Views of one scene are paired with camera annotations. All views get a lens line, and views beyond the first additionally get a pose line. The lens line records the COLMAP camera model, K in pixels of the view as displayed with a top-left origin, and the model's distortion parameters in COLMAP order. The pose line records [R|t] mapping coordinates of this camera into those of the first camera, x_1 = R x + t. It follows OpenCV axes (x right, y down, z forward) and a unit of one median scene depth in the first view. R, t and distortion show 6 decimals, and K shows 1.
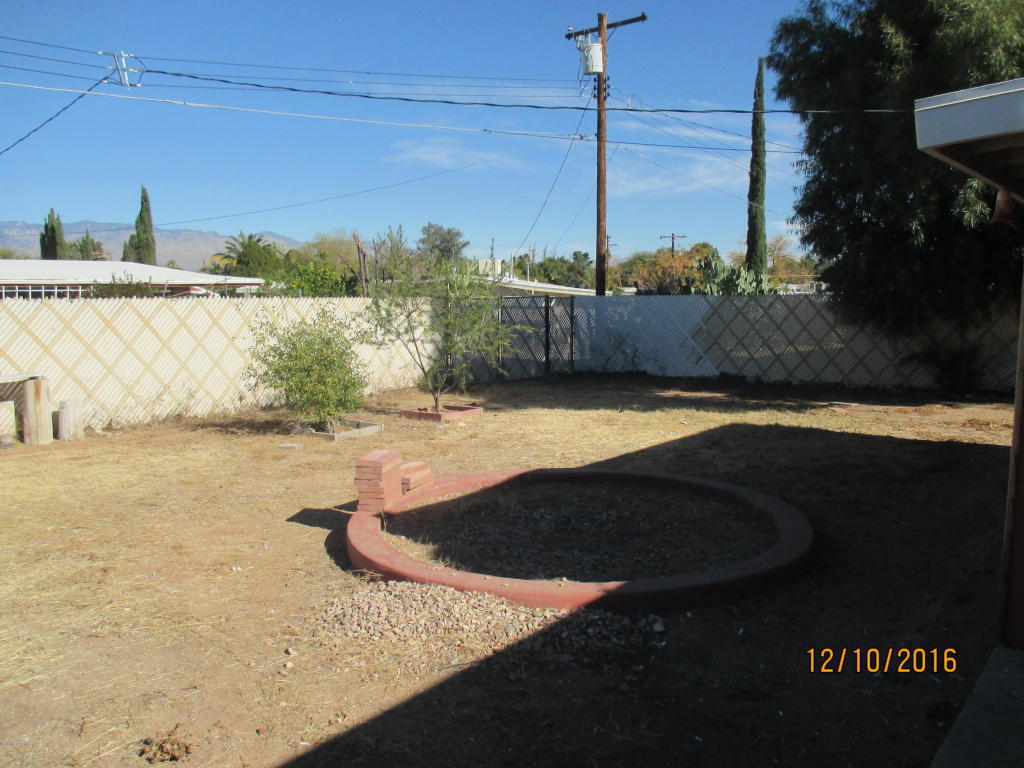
lens RADIAL K [[860.9, 0, 518.1], [0, 860.9, 380.5], [0, 0, 1]] dist [-0.026769, 0.015571]
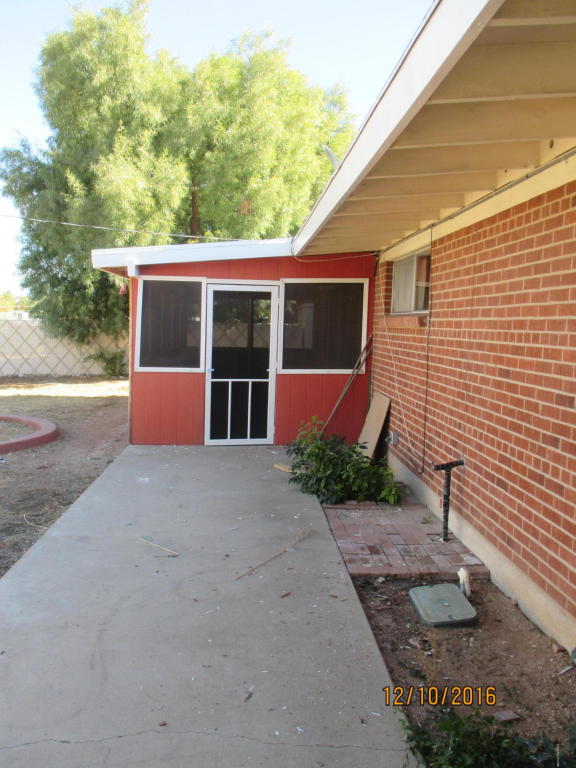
lens RADIAL K [[645.7, 0, 288.0], [0, 645.7, 384.0], [0, 0, 1]] dist [-0.026769, 0.015571]
pose [[0.743671, -0.044572, 0.667058, -0.115963], [0.046474, 0.998808, 0.014927, 0.026692], [-0.666928, 0.019900, 0.744856, -0.239775]]
